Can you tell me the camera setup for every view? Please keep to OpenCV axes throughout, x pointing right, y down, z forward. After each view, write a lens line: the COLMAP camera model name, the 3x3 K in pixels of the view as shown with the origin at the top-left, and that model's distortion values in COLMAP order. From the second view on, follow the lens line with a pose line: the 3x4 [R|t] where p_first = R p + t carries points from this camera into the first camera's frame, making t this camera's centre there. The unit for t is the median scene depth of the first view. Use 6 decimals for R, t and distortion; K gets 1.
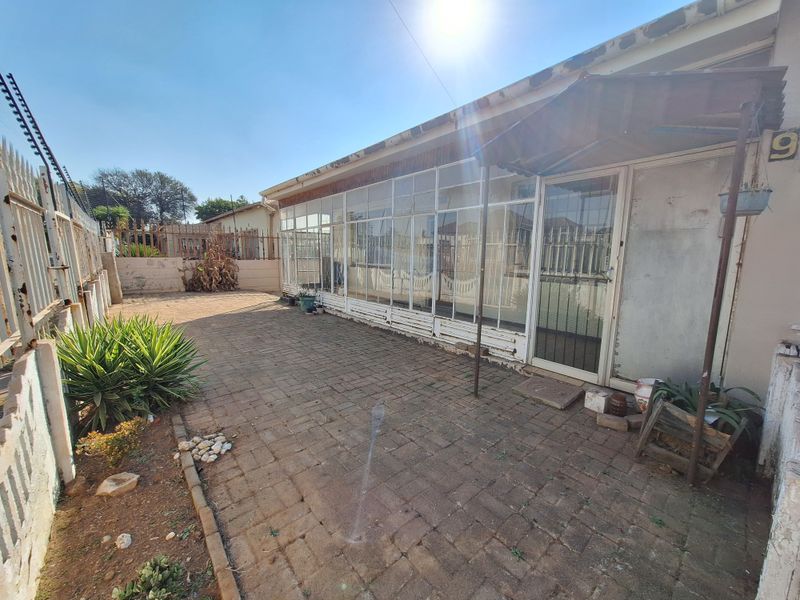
lens RADIAL K [[316.1, 0, 397.9], [0, 316.1, 300.4], [0, 0, 1]] dist [-0.001561, -0.000115]
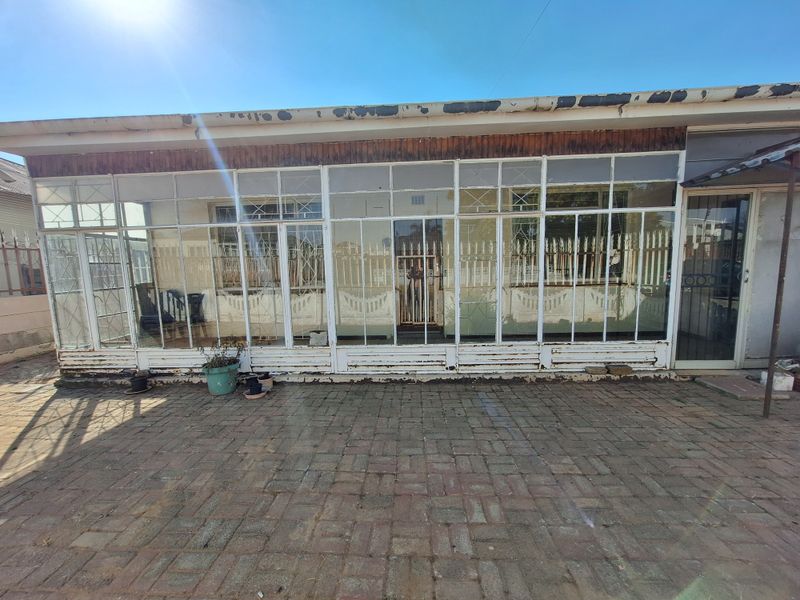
lens RADIAL K [[316.1, 0, 395.9], [0, 316.1, 303.2], [0, 0, 1]] dist [-0.001561, -0.000115]
pose [[0.681523, -0.124550, 0.721120, -0.668943], [0.142276, 0.989158, 0.036381, -0.127605], [-0.717833, 0.077803, 0.691854, 0.674667]]
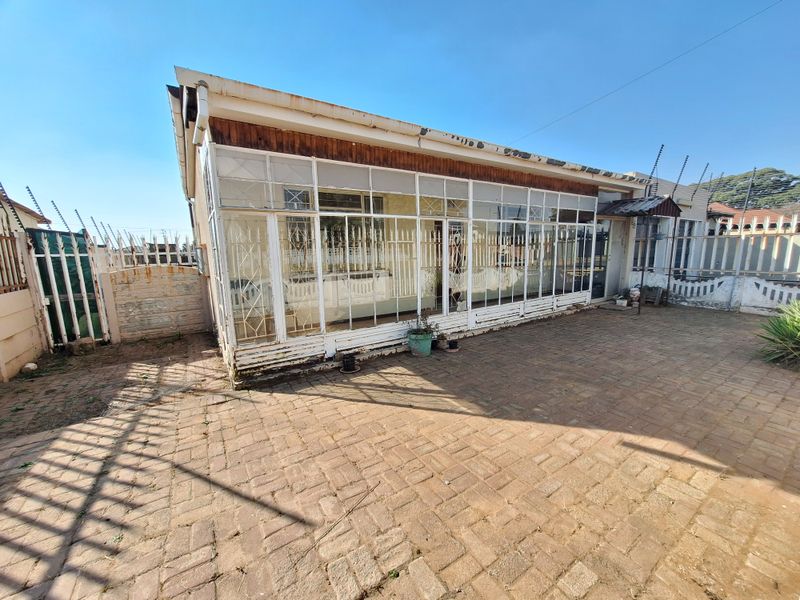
lens RADIAL K [[316.1, 0, 391.3], [0, 316.1, 298.9], [0, 0, 1]] dist [-0.001561, -0.000115]
pose [[0.136739, -0.159812, 0.977631, -1.314971], [0.172986, 0.975589, 0.135283, -0.246056], [-0.975386, 0.150618, 0.161046, 1.420520]]
